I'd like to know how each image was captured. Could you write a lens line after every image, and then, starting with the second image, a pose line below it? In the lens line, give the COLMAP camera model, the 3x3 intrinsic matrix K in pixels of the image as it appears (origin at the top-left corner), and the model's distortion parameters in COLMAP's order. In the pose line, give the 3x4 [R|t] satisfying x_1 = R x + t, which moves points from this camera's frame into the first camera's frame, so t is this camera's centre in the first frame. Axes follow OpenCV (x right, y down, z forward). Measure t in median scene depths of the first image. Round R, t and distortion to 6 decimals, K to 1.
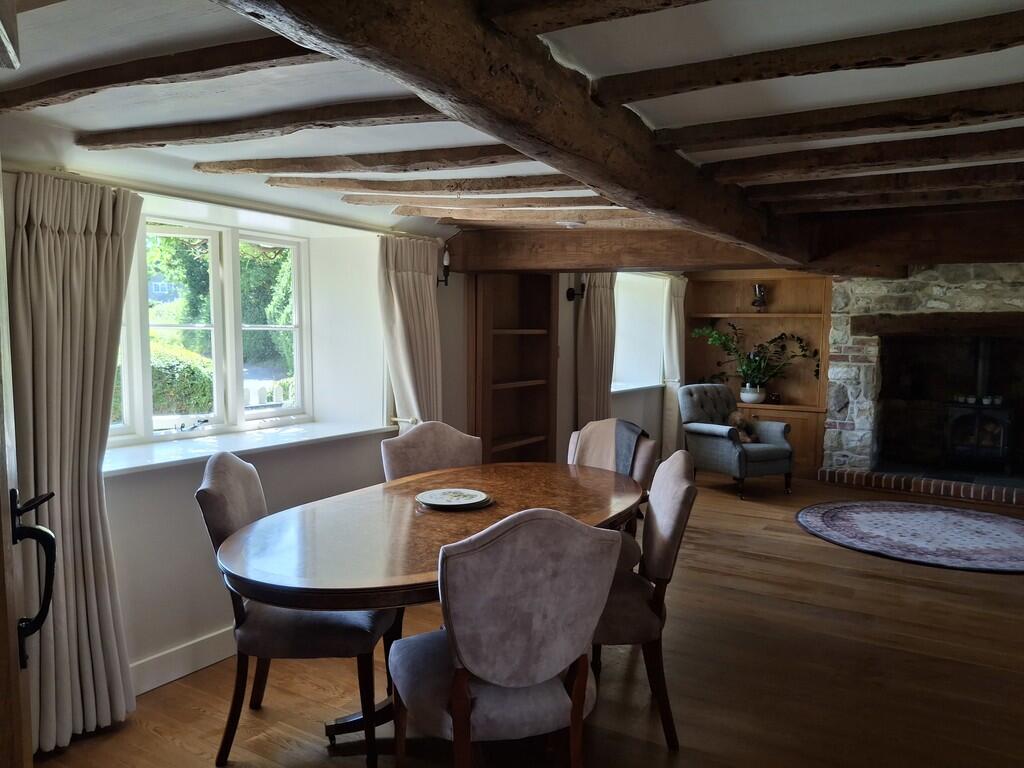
lens RADIAL K [[755.0, 0, 513.4], [0, 755.0, 398.4], [0, 0, 1]] dist [0.078966, -0.159376]
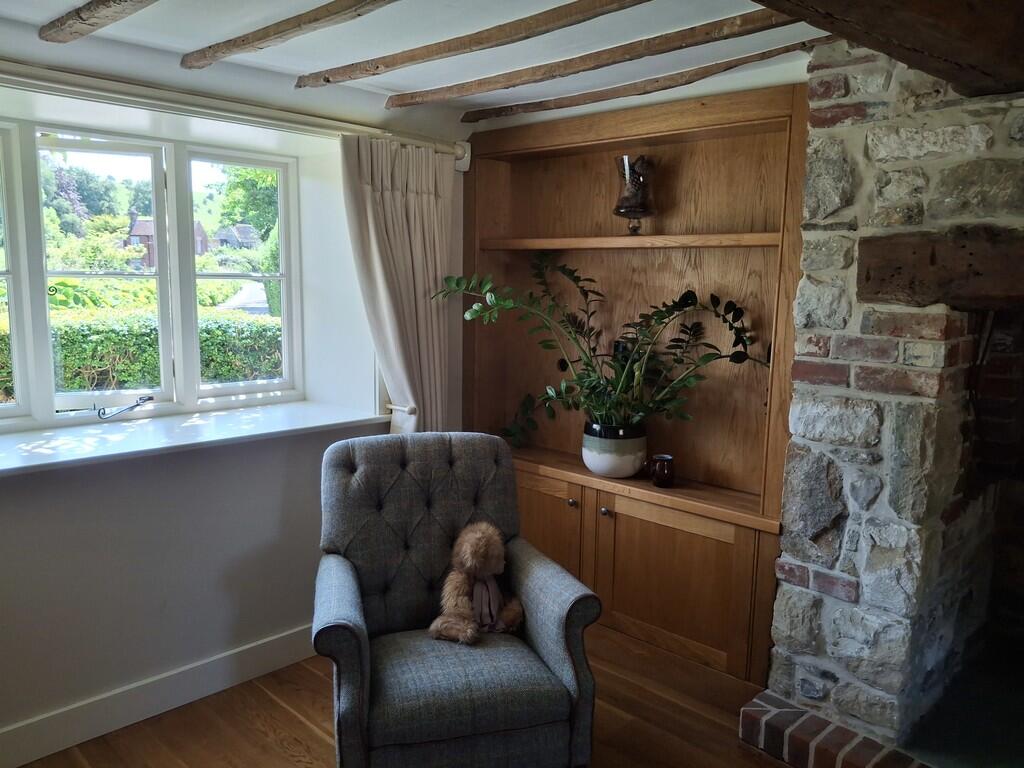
lens RADIAL K [[778.1, 0, 491.6], [0, 778.1, 391.7], [0, 0, 1]] dist [-0.012044, -0.010433]
pose [[0.974015, 0.036360, -0.223548, 0.372652], [-0.024488, 0.998150, 0.055652, -0.060595], [0.225158, -0.048732, 0.973103, 0.667791]]
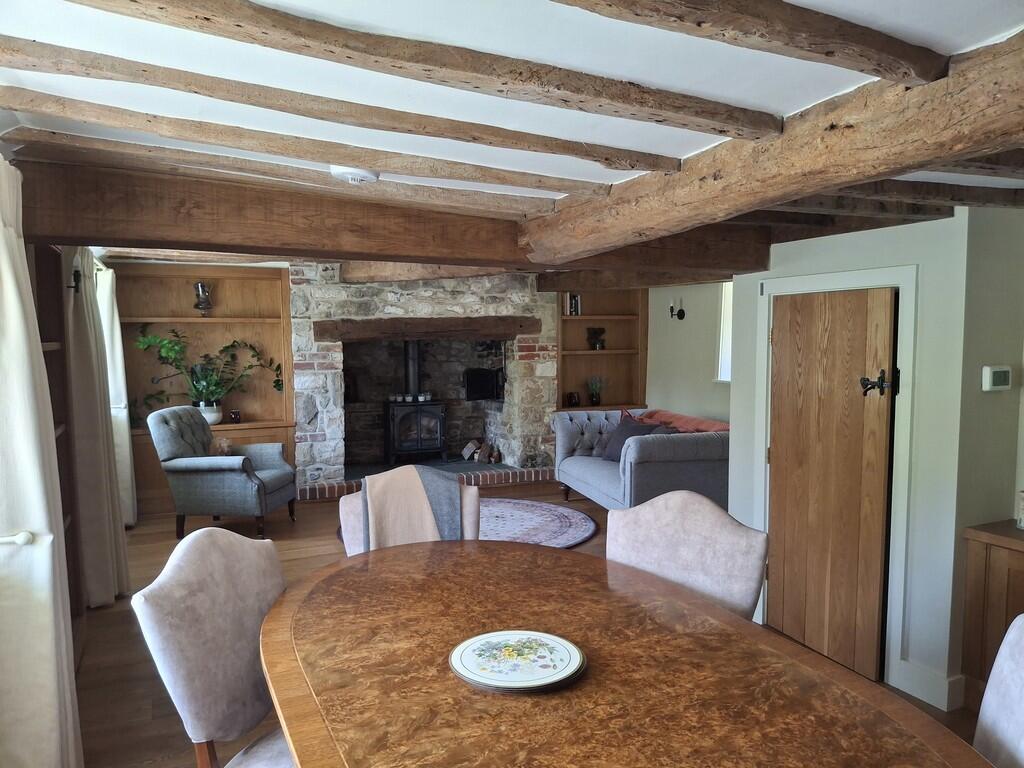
lens RADIAL K [[755.0, 0, 513.4], [0, 755.0, 398.4], [0, 0, 1]] dist [0.078966, -0.159376]
pose [[0.557344, -0.084959, 0.825923, -0.203563], [0.090361, 0.995049, 0.041379, -0.029544], [-0.825350, 0.051569, 0.562262, 0.273126]]
